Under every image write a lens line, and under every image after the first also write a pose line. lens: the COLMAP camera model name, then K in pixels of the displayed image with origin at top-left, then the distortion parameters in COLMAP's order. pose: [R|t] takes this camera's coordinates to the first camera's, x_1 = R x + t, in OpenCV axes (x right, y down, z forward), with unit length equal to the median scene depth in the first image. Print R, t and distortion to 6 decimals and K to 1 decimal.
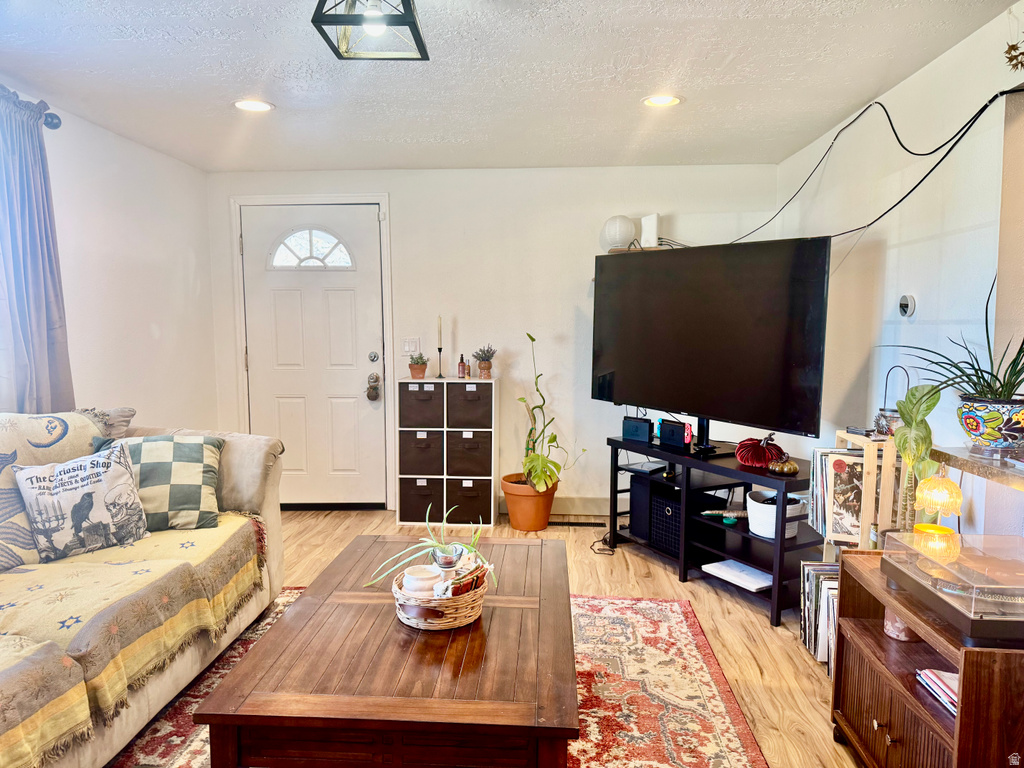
lens RADIAL K [[706.1, 0, 514.4], [0, 706.1, 389.8], [0, 0, 1]] dist [0.042908, -0.058312]
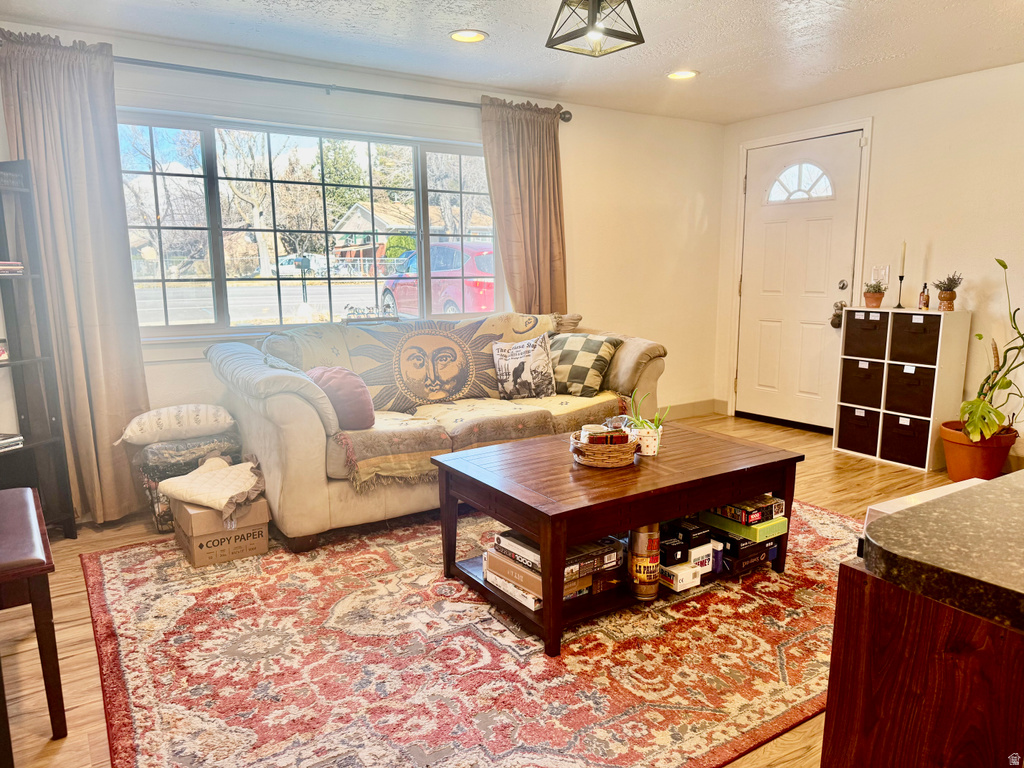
lens RADIAL K [[706.1, 0, 511.8], [0, 706.1, 387.4], [0, 0, 1]] dist [0.042908, -0.058312]
pose [[0.600784, 0.129909, -0.788785, 0.518470], [-0.061692, 0.991299, 0.116274, 0.013936], [0.797027, -0.021194, 0.603571, 0.009079]]
